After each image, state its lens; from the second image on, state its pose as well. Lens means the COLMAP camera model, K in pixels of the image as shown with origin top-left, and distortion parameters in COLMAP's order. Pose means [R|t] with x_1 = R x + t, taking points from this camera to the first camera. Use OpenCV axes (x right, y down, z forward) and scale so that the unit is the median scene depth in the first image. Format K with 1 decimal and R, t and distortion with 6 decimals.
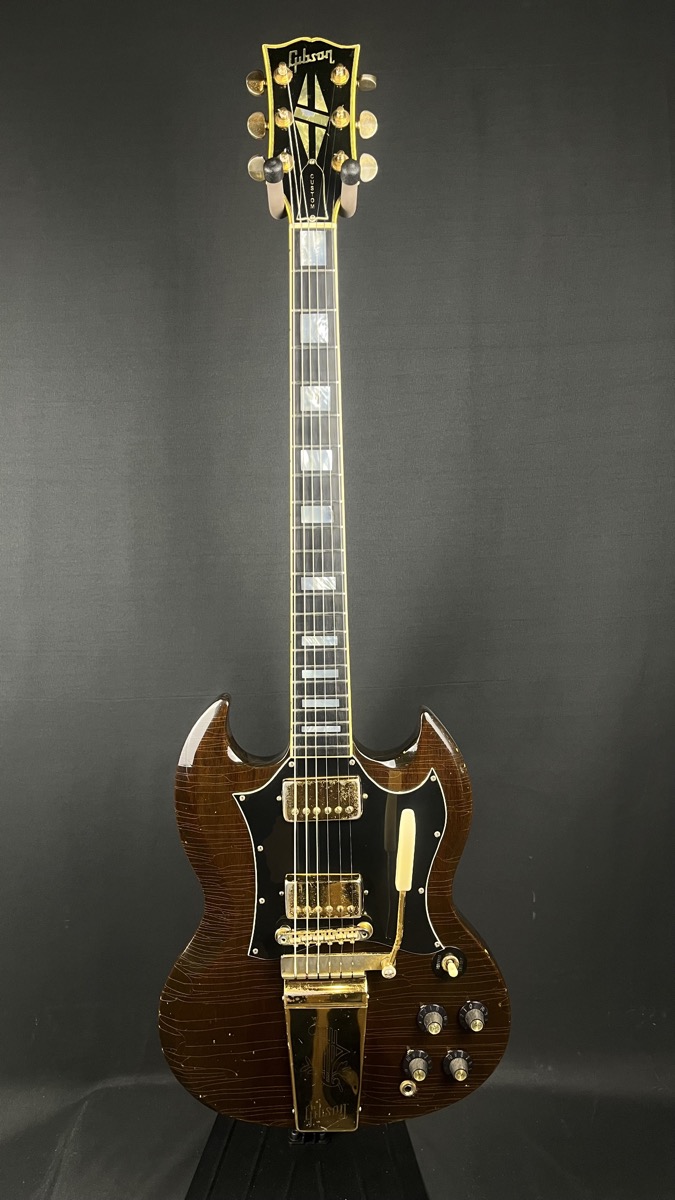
lens RADIAL K [[892.7, 0, 337.5], [0, 892.7, 600.0], [0, 0, 1]] dist [0.003915, -0.000724]
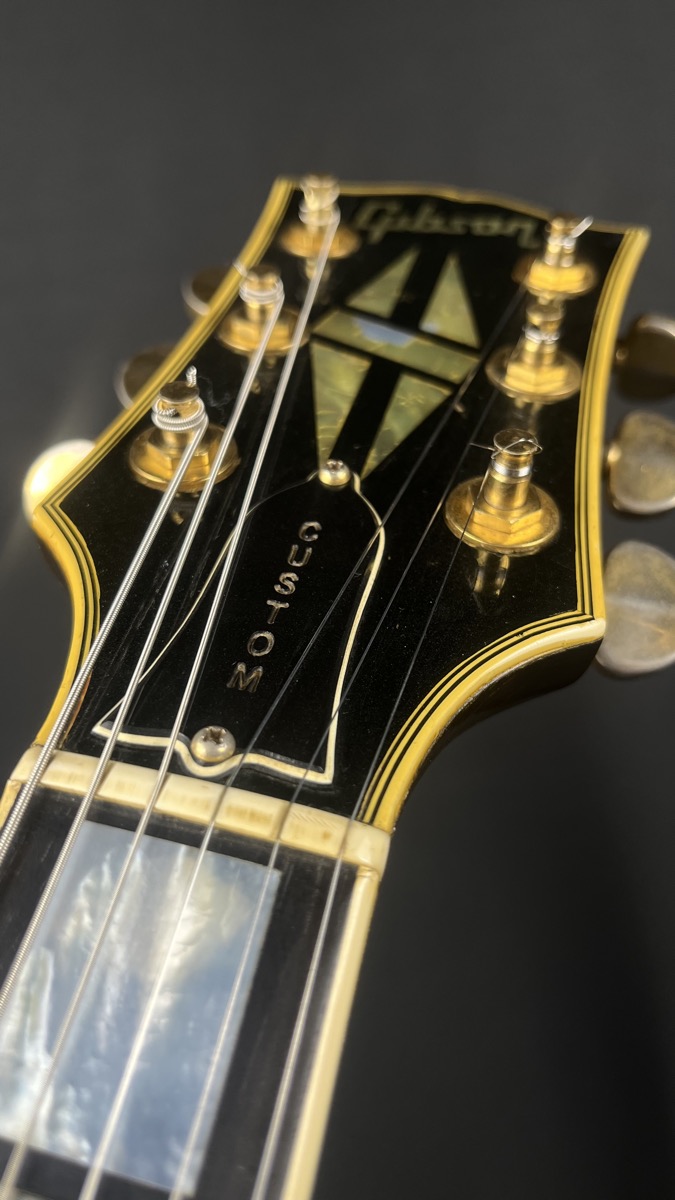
lens RADIAL K [[892.7, 0, 337.5], [0, 892.7, 600.0], [0, 0, 1]] dist [0.003915, -0.000724]
pose [[0.963881, 0.171905, -0.203426, 0.010320], [-0.262691, 0.739509, -0.619774, -0.365332], [0.043893, 0.650826, 0.757957, 0.880219]]
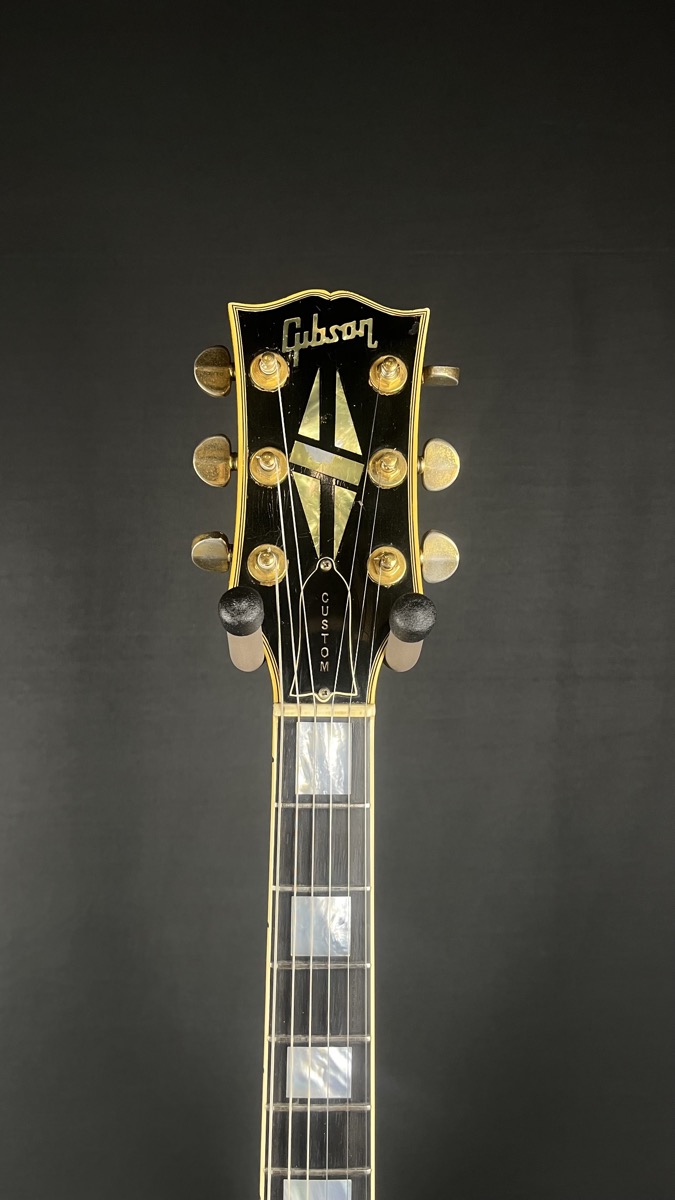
lens RADIAL K [[892.7, 0, 337.5], [0, 892.7, 600.0], [0, 0, 1]] dist [0.003915, -0.000724]
pose [[0.999501, 0.026985, 0.016387, -0.029315], [-0.026473, 0.999177, -0.030739, -0.454482], [-0.017203, 0.030290, 0.999393, 0.530645]]
